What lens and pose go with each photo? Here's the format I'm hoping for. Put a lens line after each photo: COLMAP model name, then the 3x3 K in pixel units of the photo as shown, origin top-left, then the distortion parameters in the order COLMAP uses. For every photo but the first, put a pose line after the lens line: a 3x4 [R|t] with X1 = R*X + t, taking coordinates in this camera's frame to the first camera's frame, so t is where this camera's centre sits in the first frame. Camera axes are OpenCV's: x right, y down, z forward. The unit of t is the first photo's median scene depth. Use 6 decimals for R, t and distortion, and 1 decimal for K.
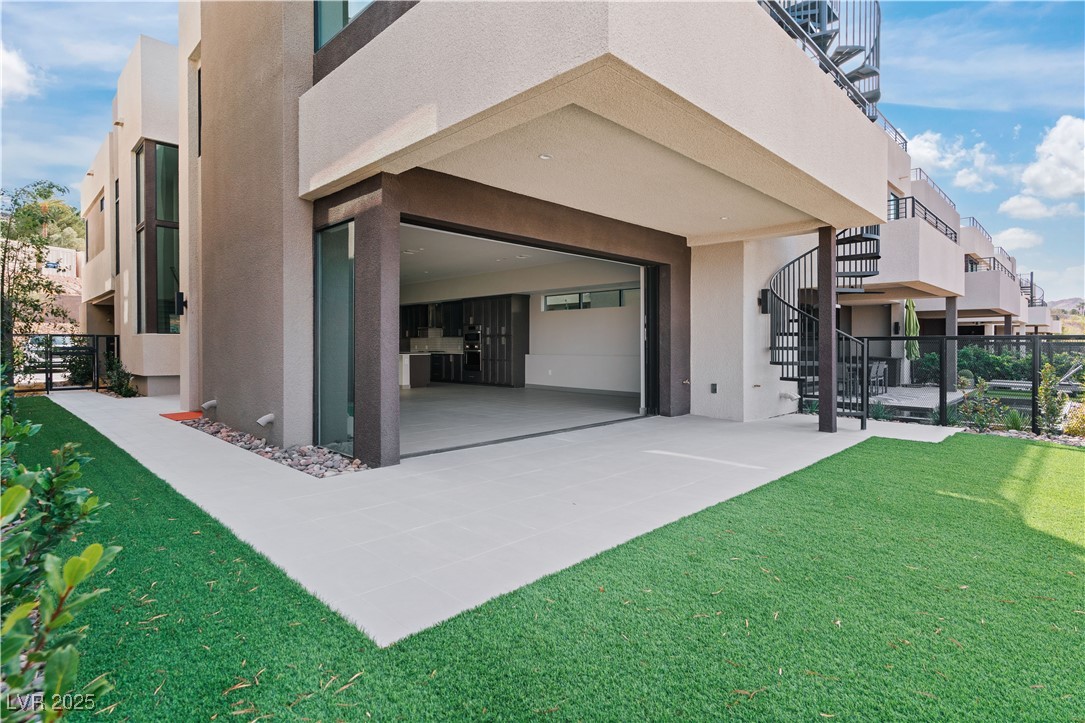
lens RADIAL K [[559.1, 0, 542.5], [0, 559.1, 361.5], [0, 0, 1]] dist [0.000575, -0.000006]
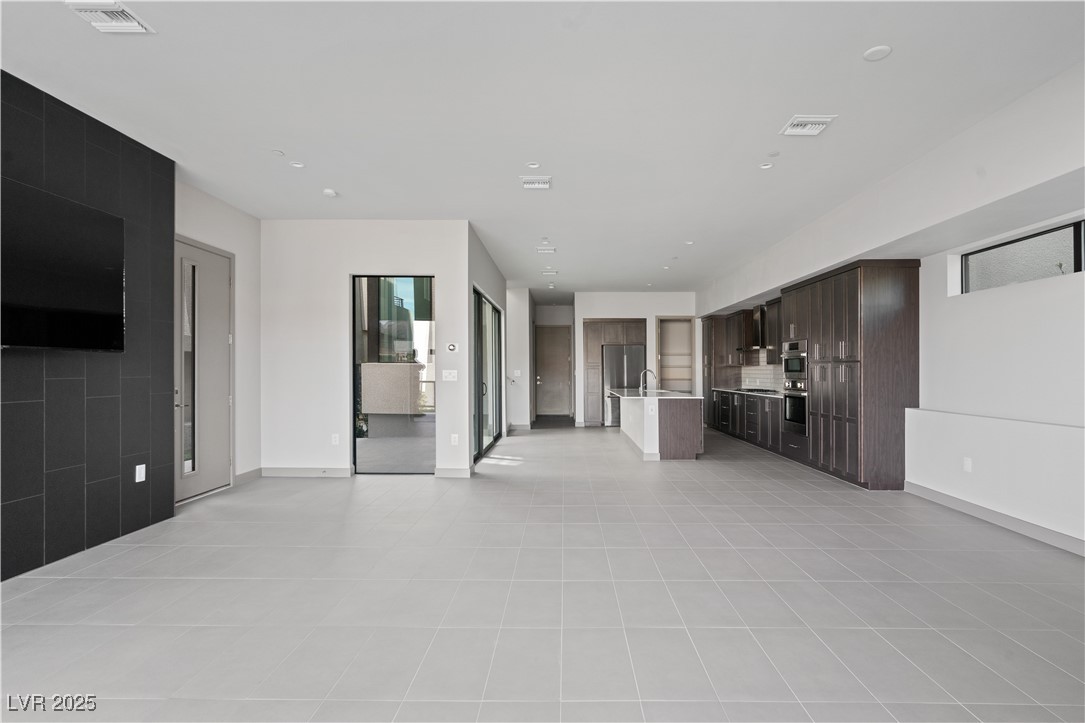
lens RADIAL K [[559.1, 0, 542.5], [0, 559.1, 361.5], [0, 0, 1]] dist [0.000575, -0.000006]
pose [[0.679149, -0.009428, -0.733940, 0.117421], [-0.021167, 0.999250, -0.032423, -0.036894], [0.733695, 0.037556, 0.678440, 0.715751]]
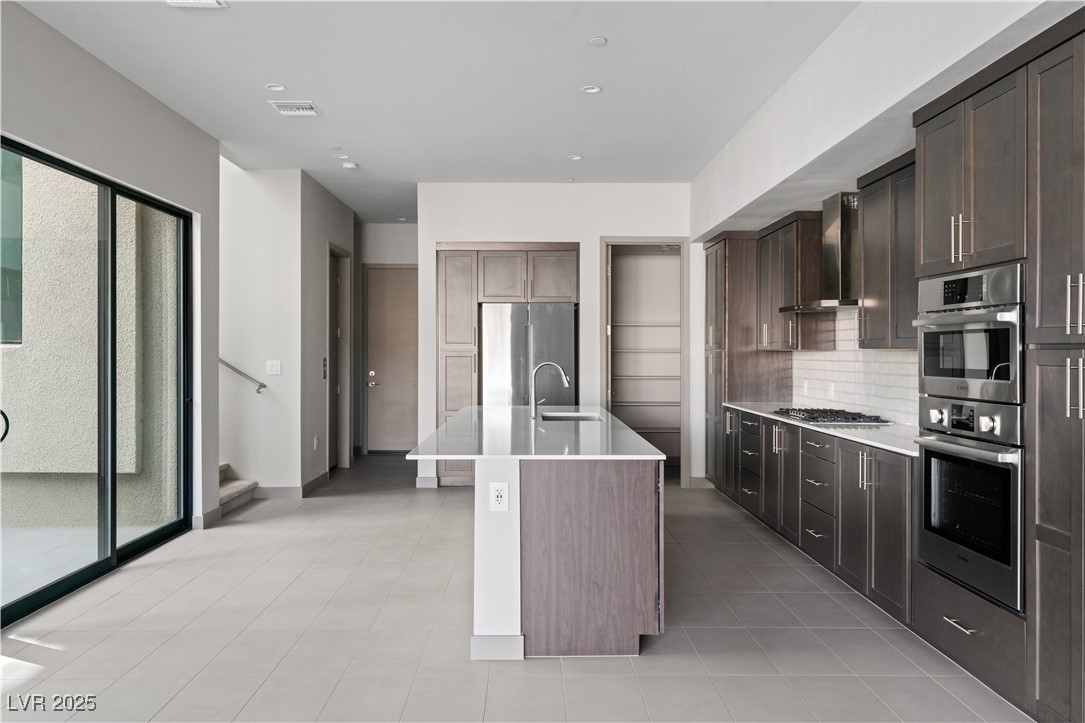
lens RADIAL K [[845.0, 0, 506.5], [0, 845.0, 360.5], [0, 0, 1]] dist [0.005772, 0.000871]
pose [[0.687018, 0.008956, -0.726586, -0.069040], [-0.021206, 0.999745, -0.007728, -0.052866], [0.726331, 0.020717, 0.687032, 1.079740]]
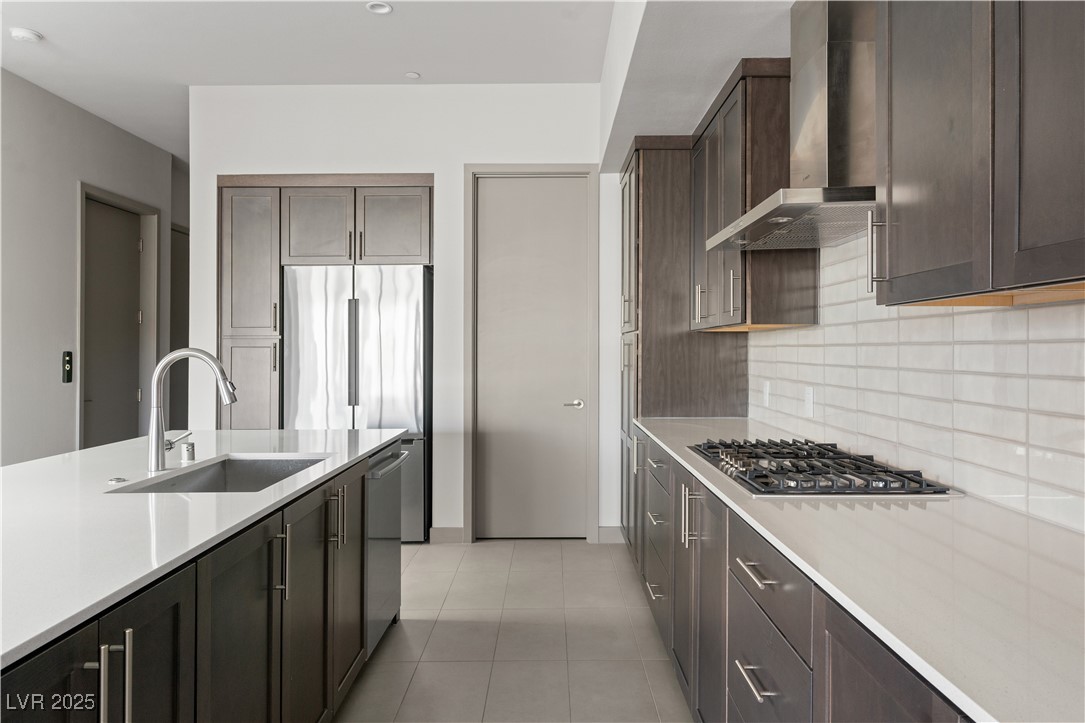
lens RADIAL K [[734.9, 0, 542.1], [0, 734.9, 374.1], [0, 0, 1]] dist [-0.004916, -0.001279]
pose [[0.697385, 0.021281, -0.716381, -0.218304], [-0.012358, 0.999768, 0.017668, -0.055257], [0.716590, -0.003468, 0.697486, 1.393557]]
